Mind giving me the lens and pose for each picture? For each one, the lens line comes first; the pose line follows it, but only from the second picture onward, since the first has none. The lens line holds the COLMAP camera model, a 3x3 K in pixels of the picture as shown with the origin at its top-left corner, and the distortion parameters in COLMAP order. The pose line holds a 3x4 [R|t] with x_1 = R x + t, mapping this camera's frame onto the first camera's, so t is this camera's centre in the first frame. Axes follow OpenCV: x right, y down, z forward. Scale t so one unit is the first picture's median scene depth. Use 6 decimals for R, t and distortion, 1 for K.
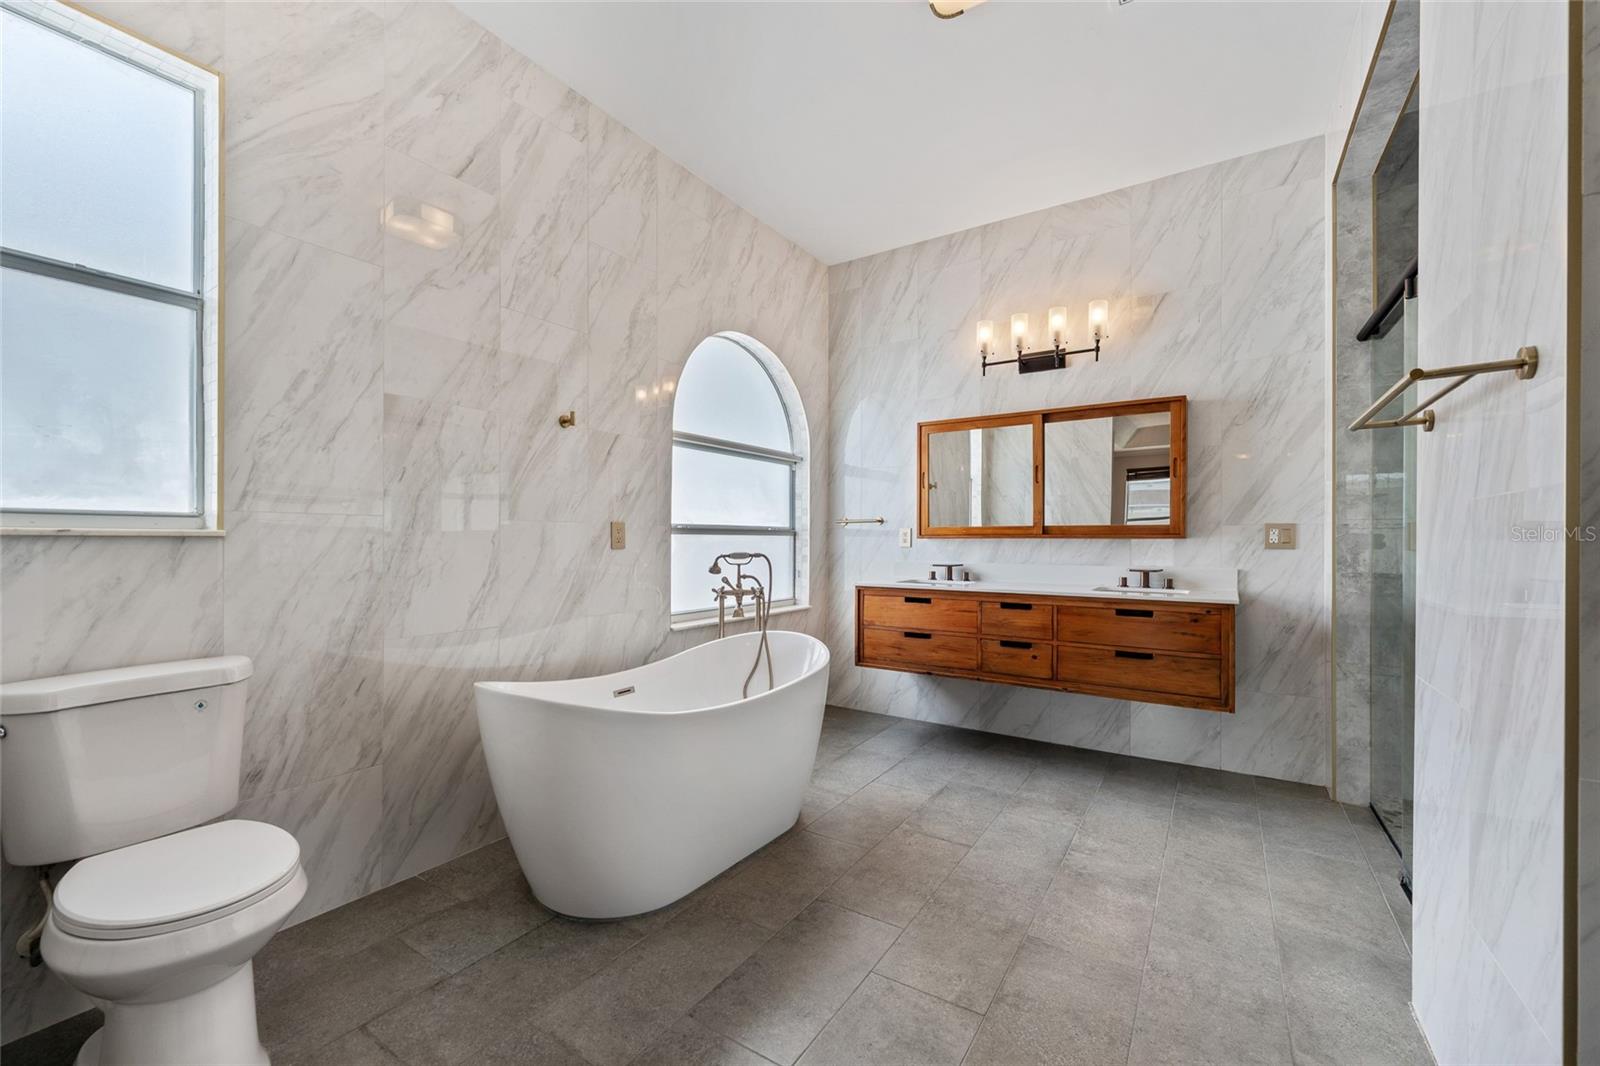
lens RADIAL K [[645.0, 0, 800.6], [0, 645.0, 539.8], [0, 0, 1]] dist [-0.000785, 0.000182]
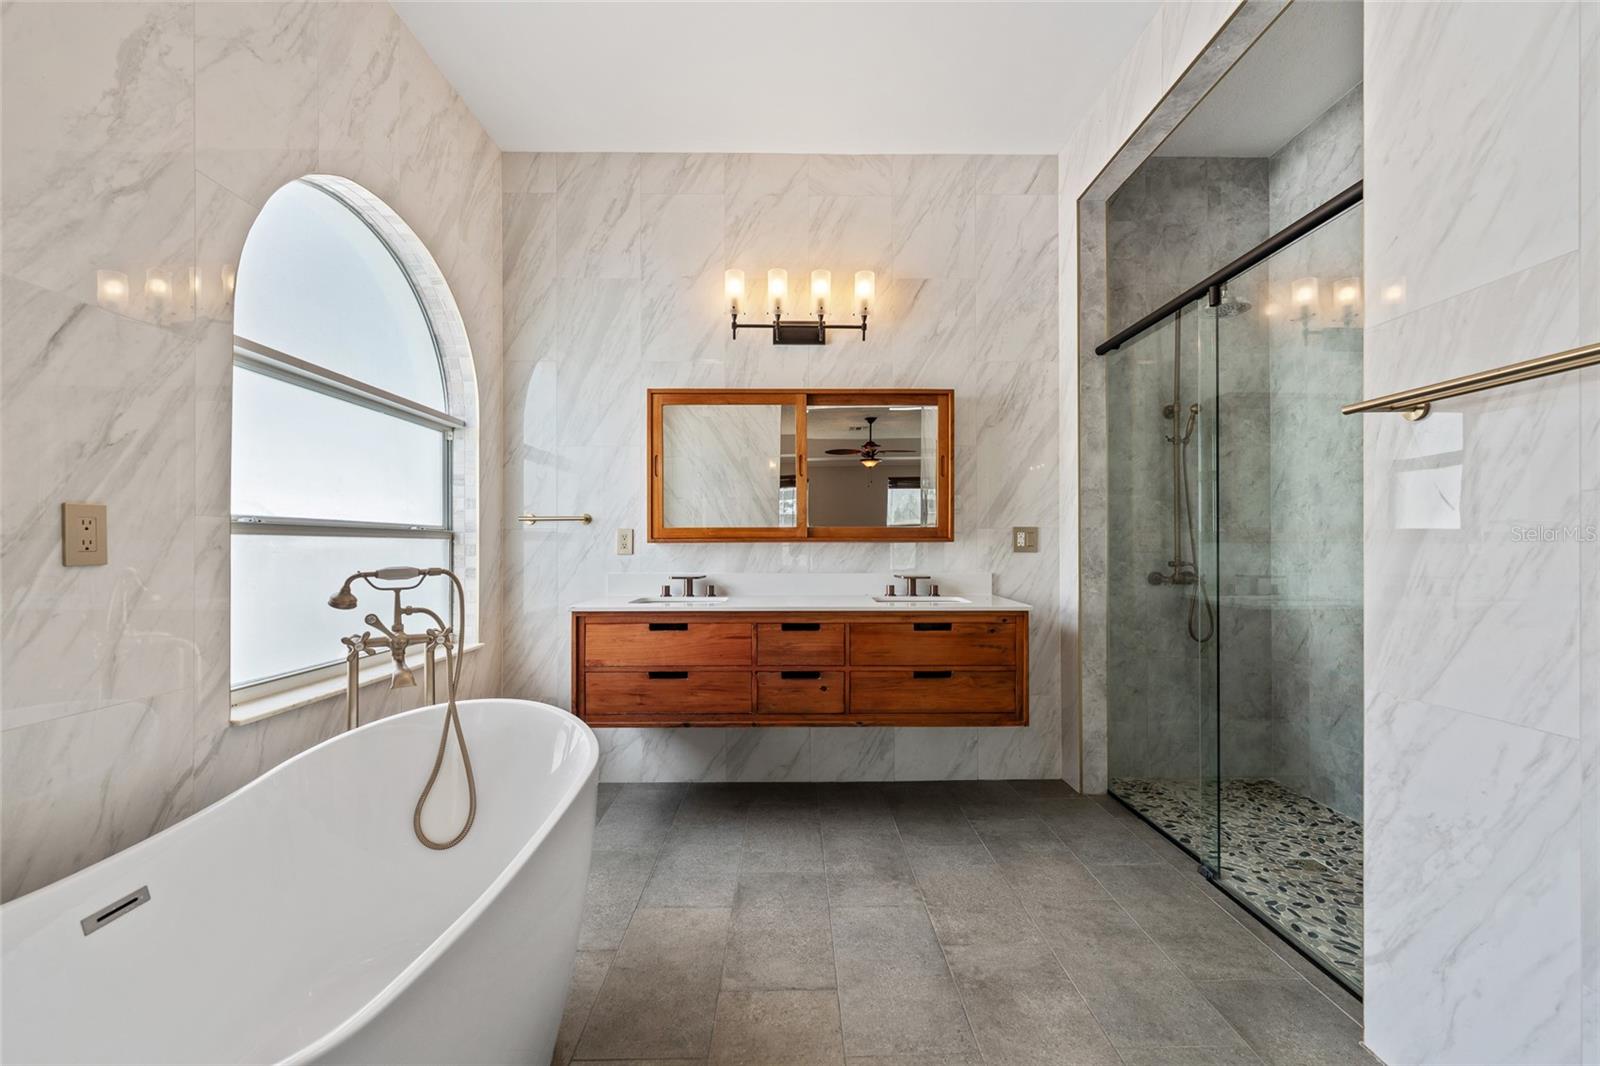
lens RADIAL K [[653.1, 0, 803.2], [0, 653.1, 545.0], [0, 0, 1]] dist [-0.000916, -0.000112]
pose [[0.829169, -0.003276, 0.558988, -0.114711], [0.003899, 0.999992, 0.000077, 0.001563], [-0.558984, 0.002116, 0.829176, 0.329055]]
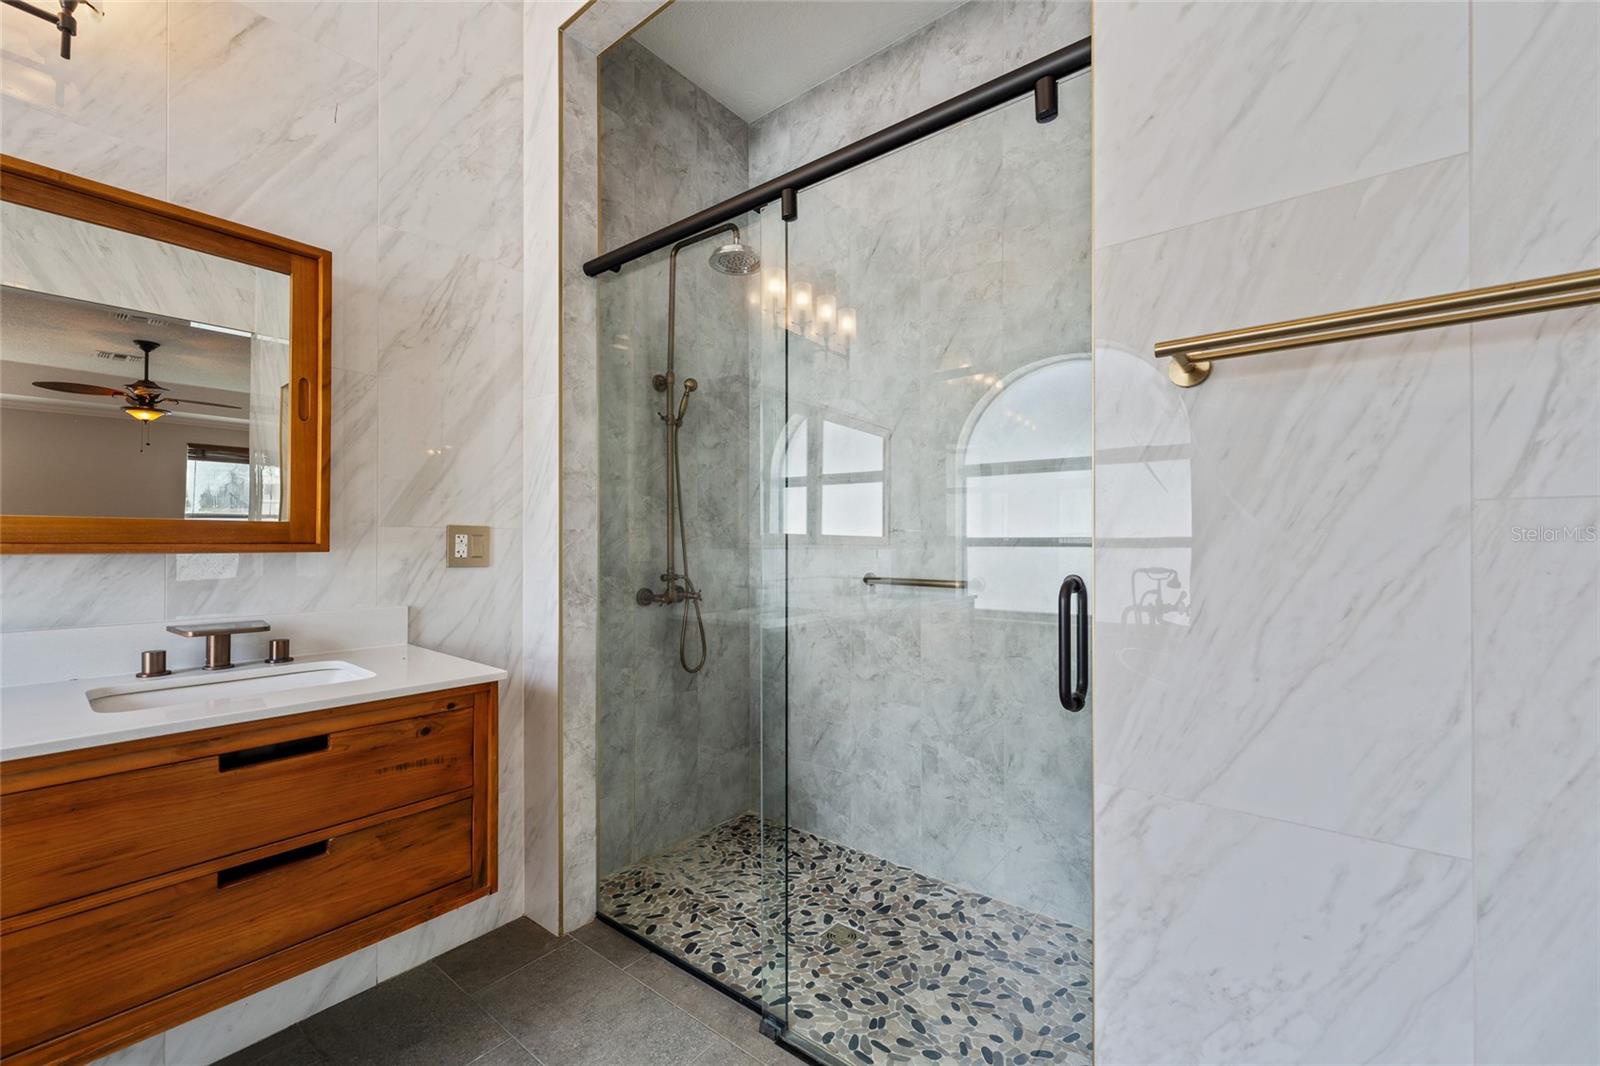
lens RADIAL K [[645.0, 0, 800.6], [0, 645.0, 539.8], [0, 0, 1]] dist [-0.000785, 0.000182]
pose [[0.093293, 0.002521, 0.995636, 0.152056], [0.000174, 0.999997, -0.002548, -0.009808], [-0.995639, 0.000411, 0.093292, 0.598702]]
